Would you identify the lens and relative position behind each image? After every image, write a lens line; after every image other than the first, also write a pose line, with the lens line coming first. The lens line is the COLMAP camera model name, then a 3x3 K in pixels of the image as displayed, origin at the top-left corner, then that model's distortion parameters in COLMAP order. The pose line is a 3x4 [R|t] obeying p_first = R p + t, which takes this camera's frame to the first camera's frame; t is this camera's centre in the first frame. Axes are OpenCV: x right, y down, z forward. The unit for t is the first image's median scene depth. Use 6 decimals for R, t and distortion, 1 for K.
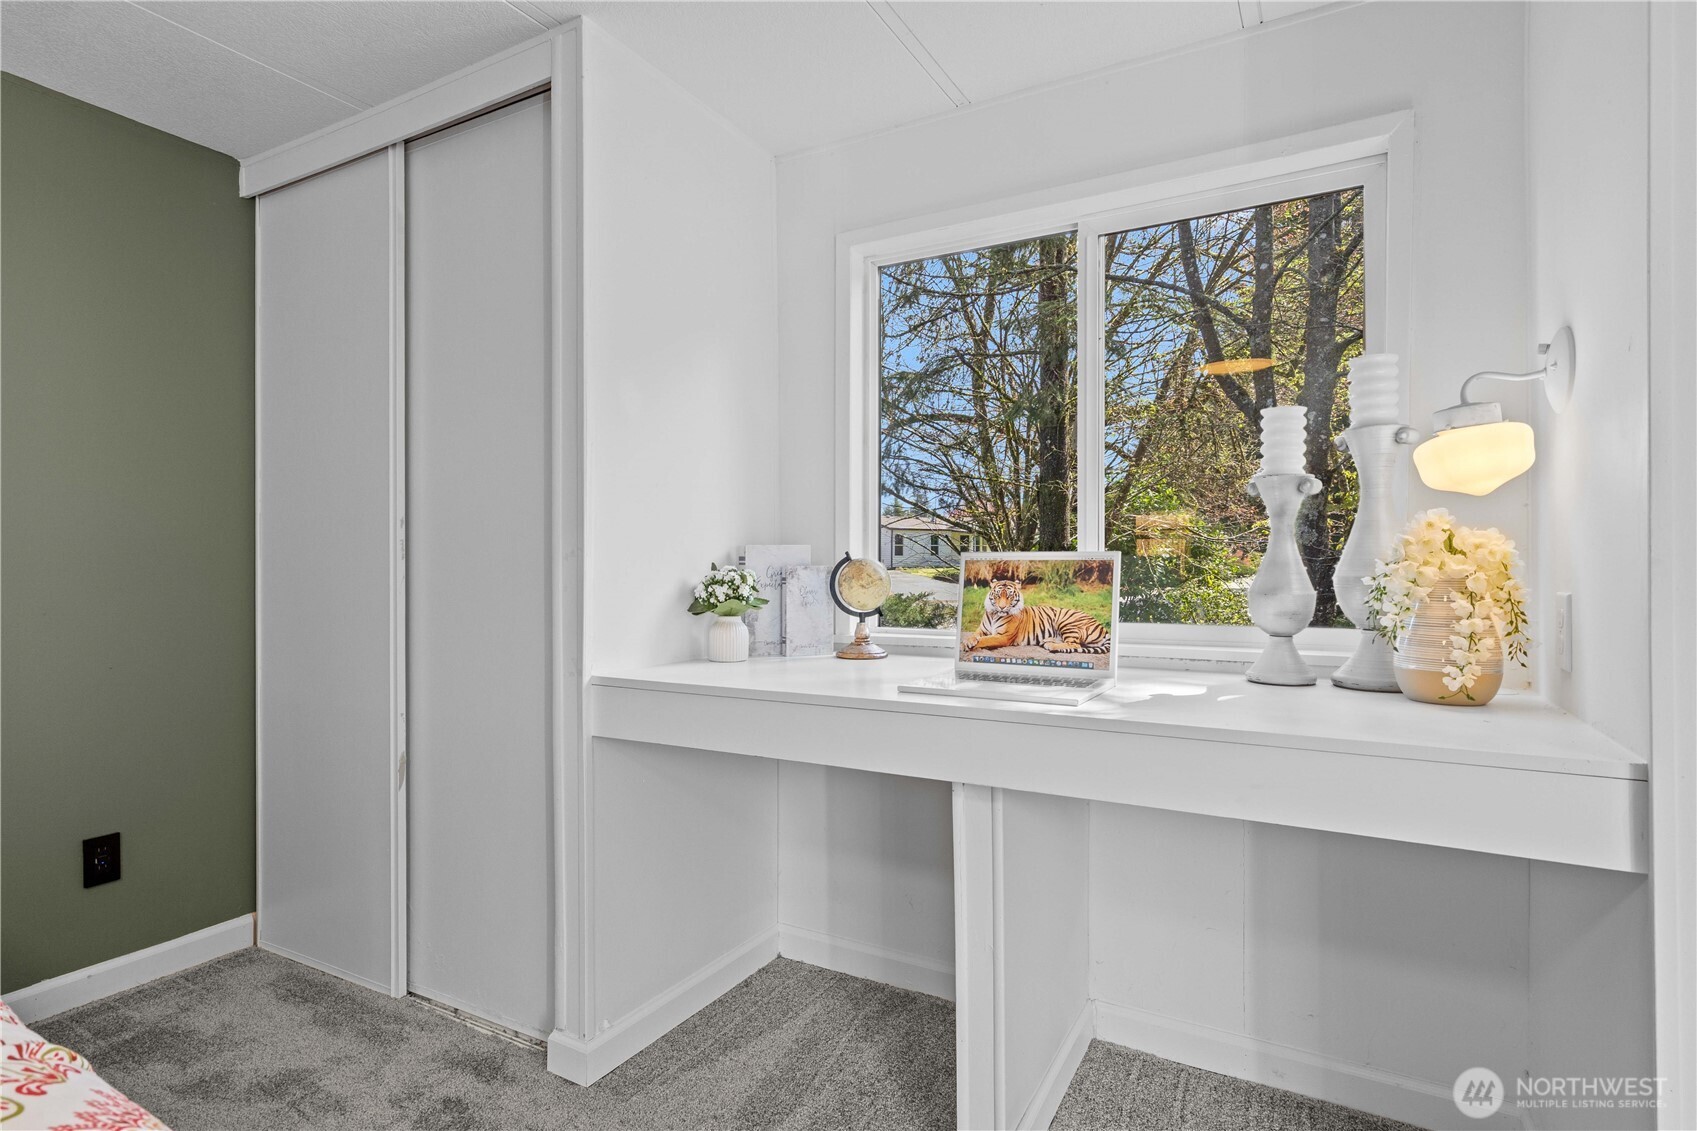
lens RADIAL K [[865.3, 0, 845.3], [0, 865.3, 570.2], [0, 0, 1]] dist [-0.004174, -0.000764]
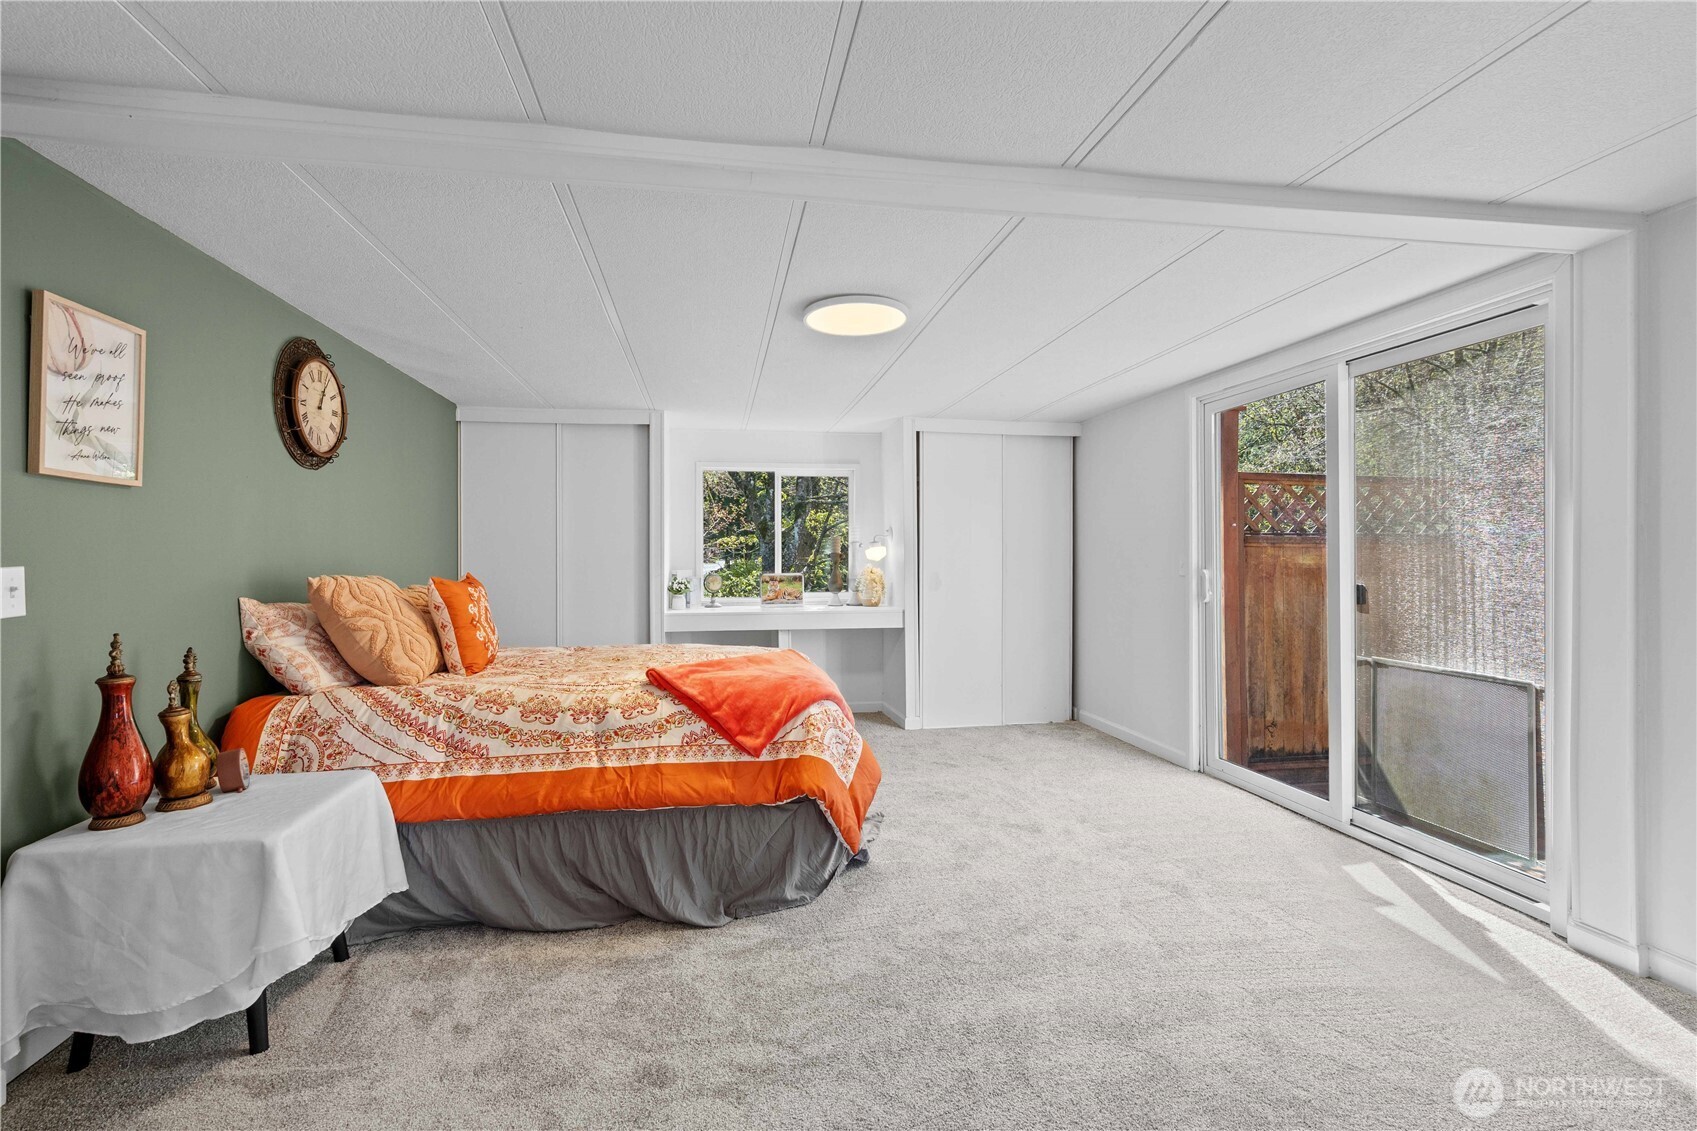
lens RADIAL K [[785.4, 0, 844.2], [0, 785.4, 558.4], [0, 0, 1]] dist [-0.001566, 0.000251]
pose [[0.776378, 0.001420, 0.630266, -1.759015], [0.002967, 0.999978, -0.005907, -0.066872], [-0.630261, 0.006456, 0.776357, -1.851360]]
